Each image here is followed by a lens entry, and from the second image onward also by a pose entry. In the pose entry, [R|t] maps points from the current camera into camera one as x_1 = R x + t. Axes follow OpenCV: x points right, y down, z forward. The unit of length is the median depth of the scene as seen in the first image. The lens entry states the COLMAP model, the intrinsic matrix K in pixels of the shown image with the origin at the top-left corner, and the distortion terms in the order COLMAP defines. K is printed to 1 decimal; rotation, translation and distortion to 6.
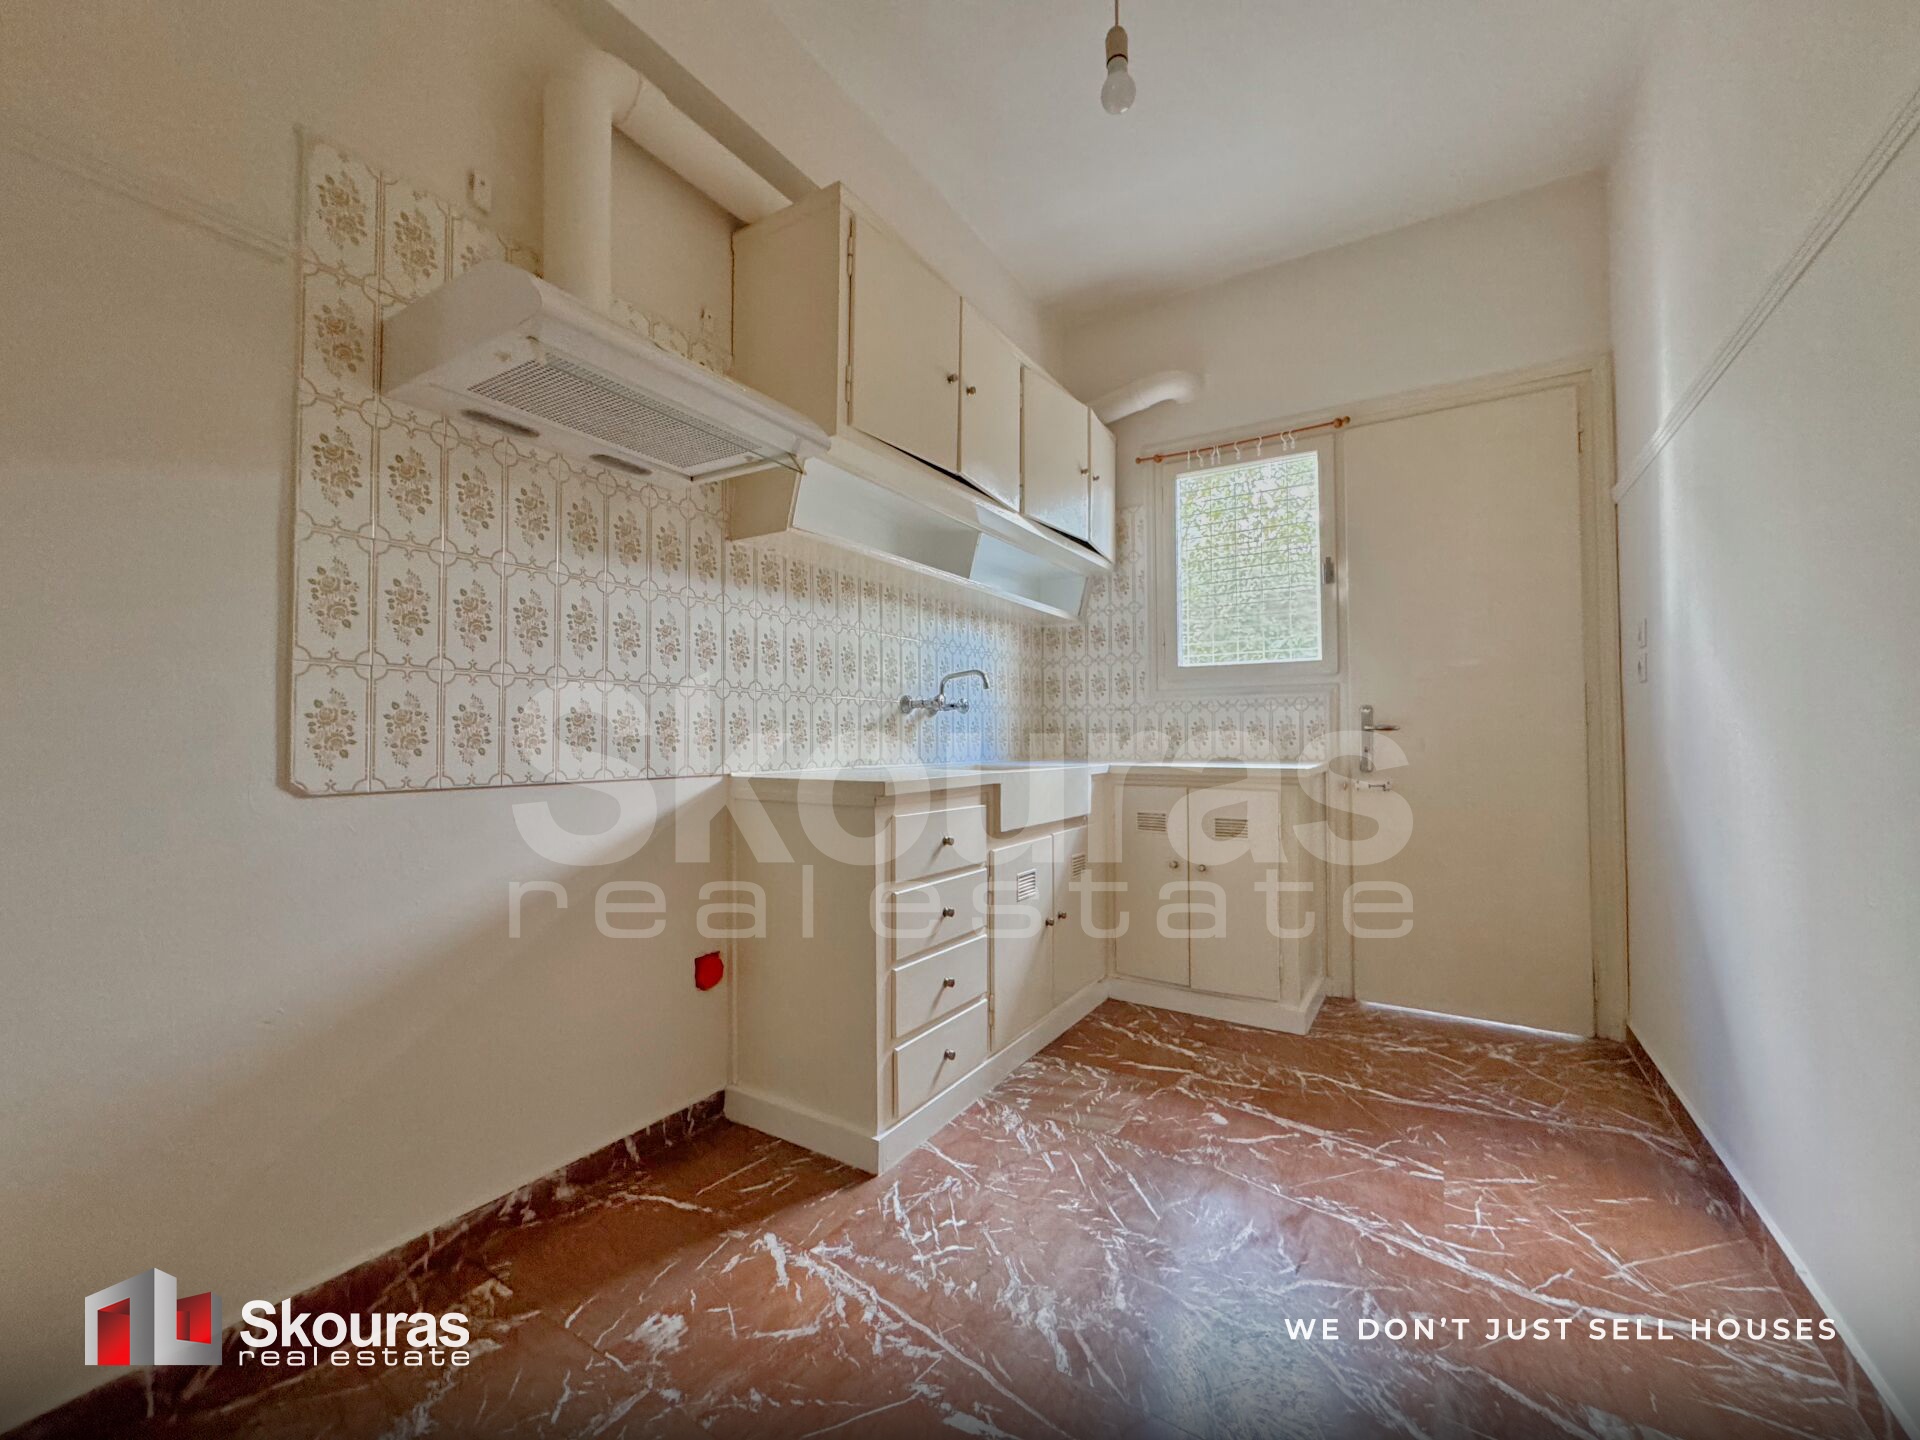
lens RADIAL K [[774.2, 0, 960.0], [0, 774.2, 720.0], [0, 0, 1]] dist [-0.001423, -0.000066]
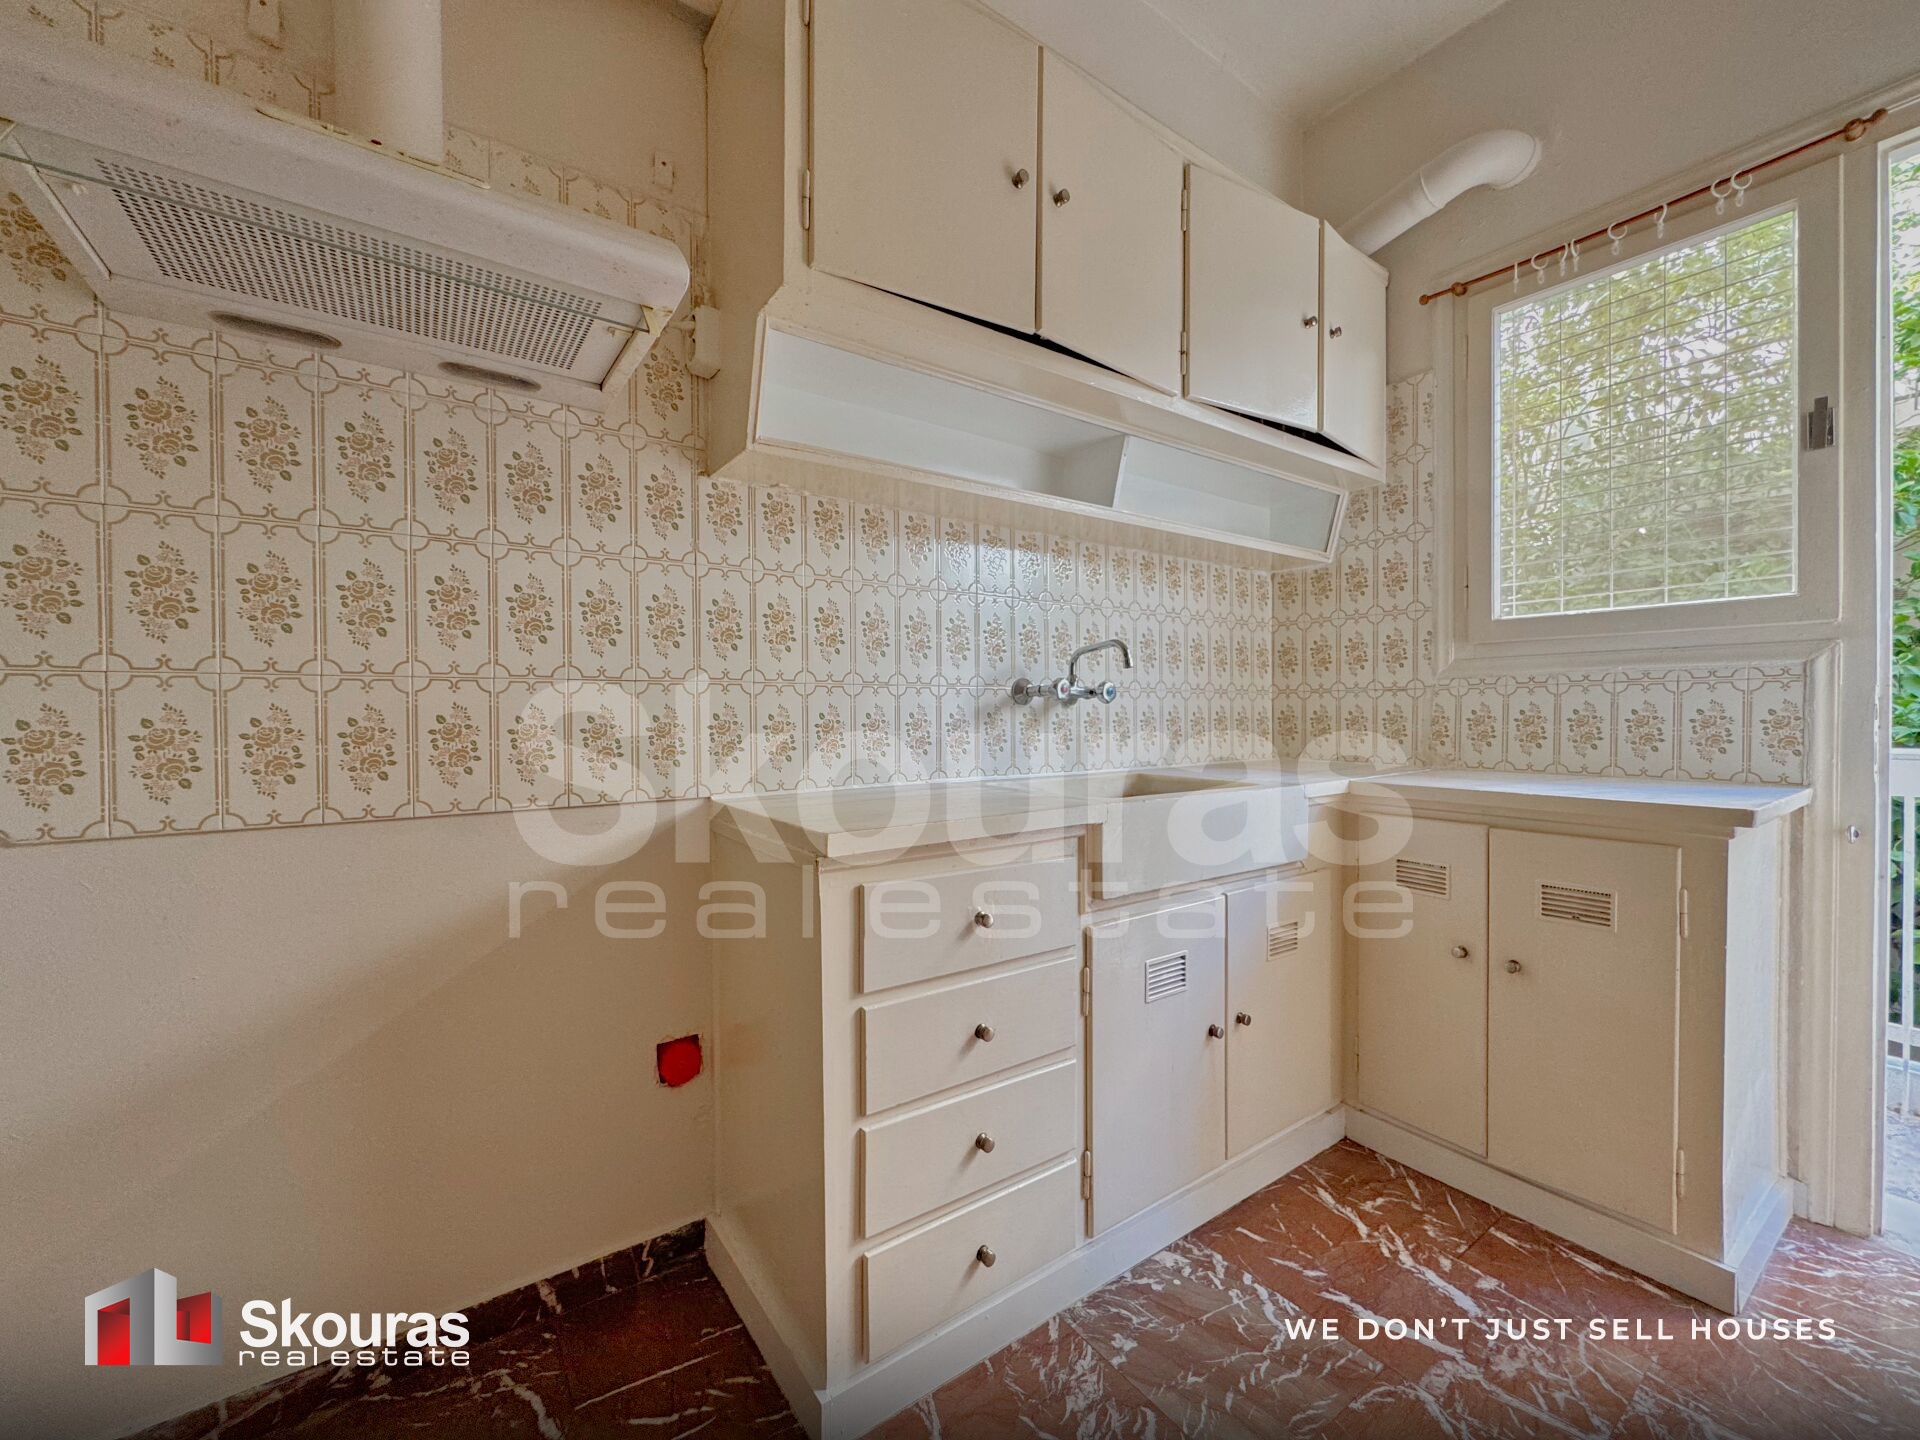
lens RADIAL K [[774.2, 0, 960.0], [0, 774.2, 720.0], [0, 0, 1]] dist [-0.001423, -0.000066]
pose [[0.922991, 0.003220, -0.384809, 0.186802], [0.011784, 0.999260, 0.036626, -0.025173], [0.384642, -0.038341, 0.922269, 0.381314]]
